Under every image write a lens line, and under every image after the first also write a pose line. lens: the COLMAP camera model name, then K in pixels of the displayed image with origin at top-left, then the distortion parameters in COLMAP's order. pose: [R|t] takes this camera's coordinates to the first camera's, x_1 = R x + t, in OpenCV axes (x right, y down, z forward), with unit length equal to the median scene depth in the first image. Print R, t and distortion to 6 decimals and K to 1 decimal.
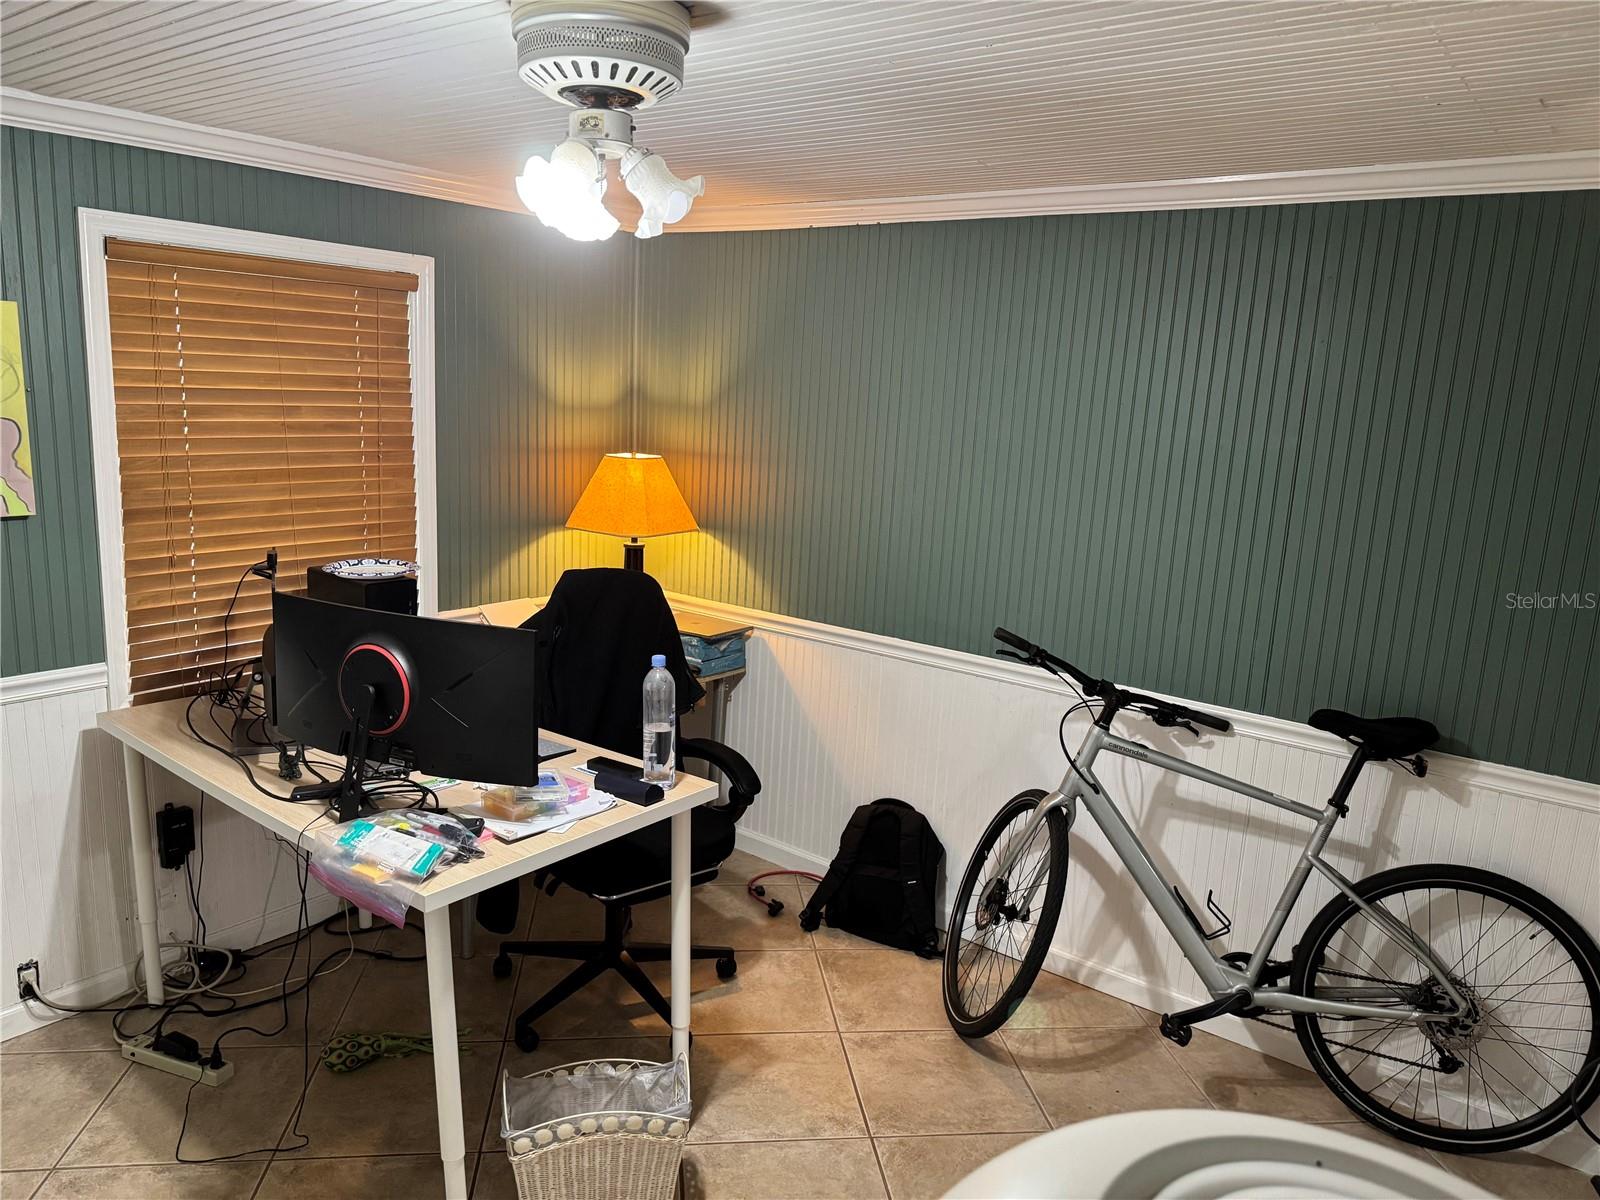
lens RADIAL K [[1108.1, 0, 800.2], [0, 1108.1, 602.5], [0, 0, 1]] dist [0.062454, -0.077248]
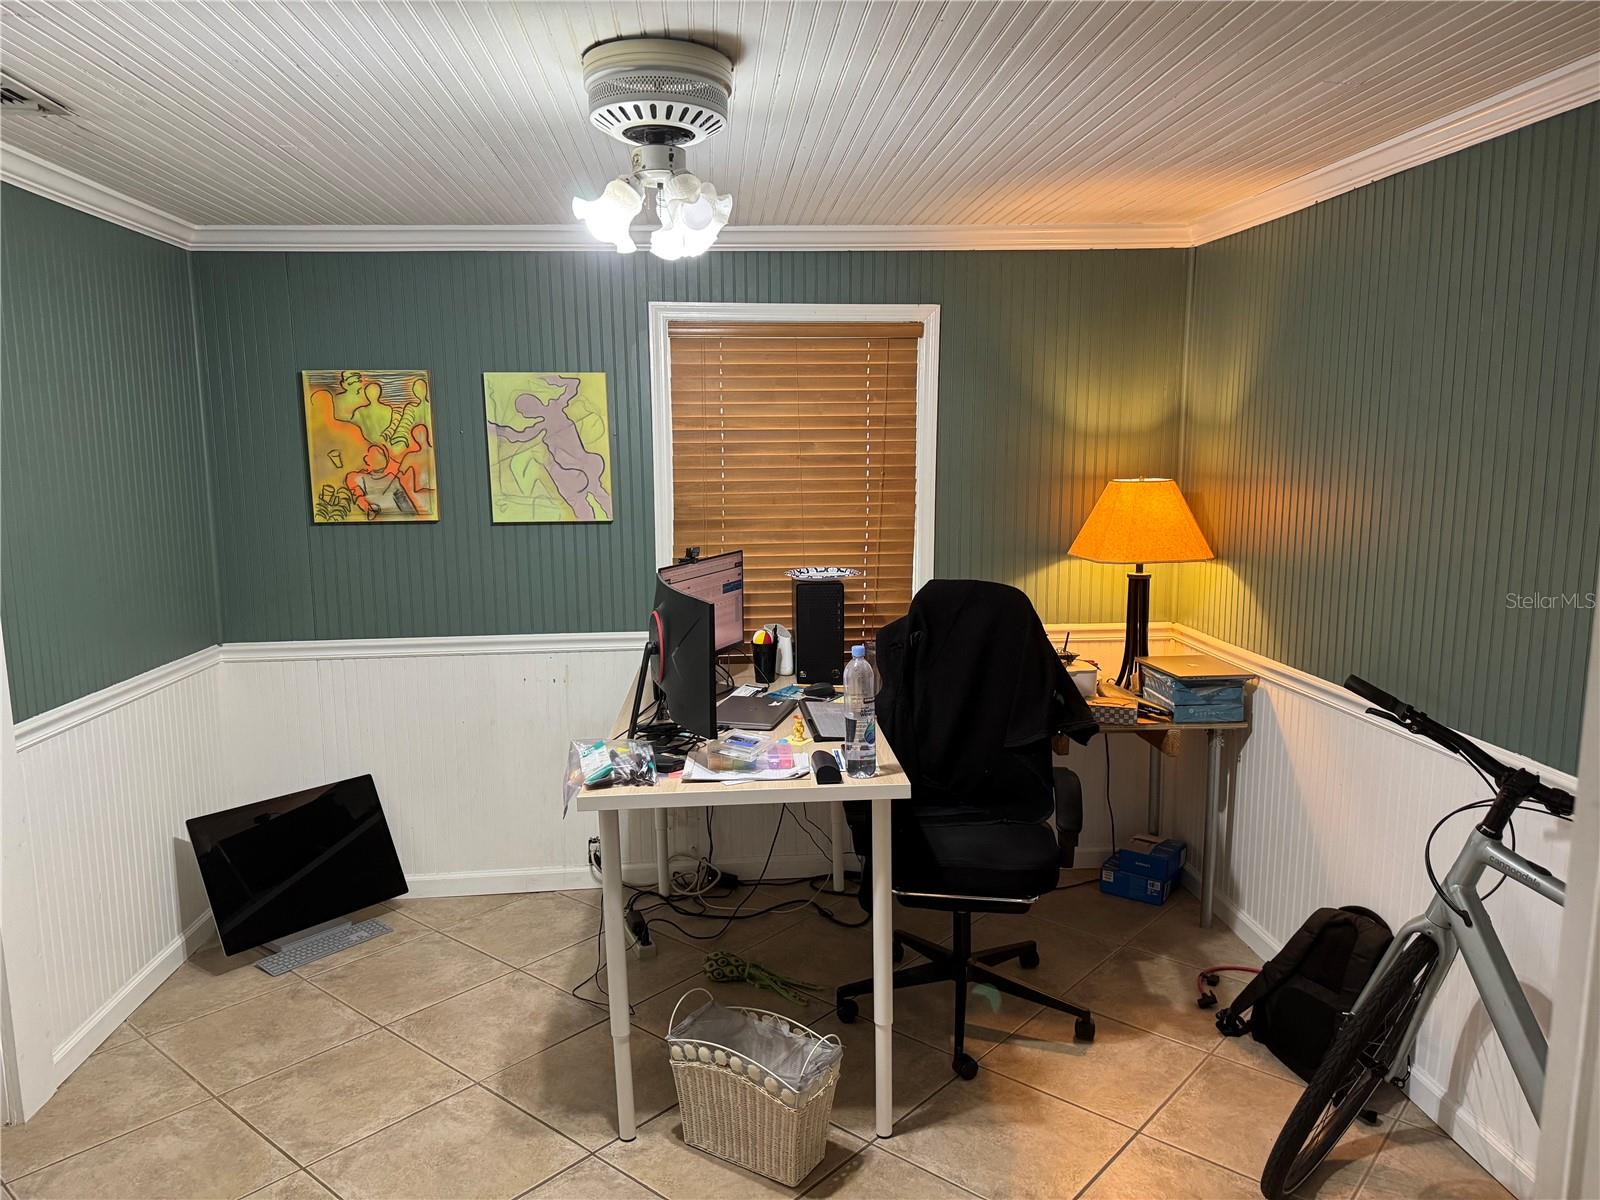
lens RADIAL K [[1108.1, 0, 797.7], [0, 1108.1, 607.9], [0, 0, 1]] dist [0.062454, -0.077248]
pose [[0.675295, 0.057299, -0.735318, 0.445676], [-0.103880, 0.994429, -0.017911, 0.027867], [0.730195, 0.088480, 0.677485, 0.189135]]
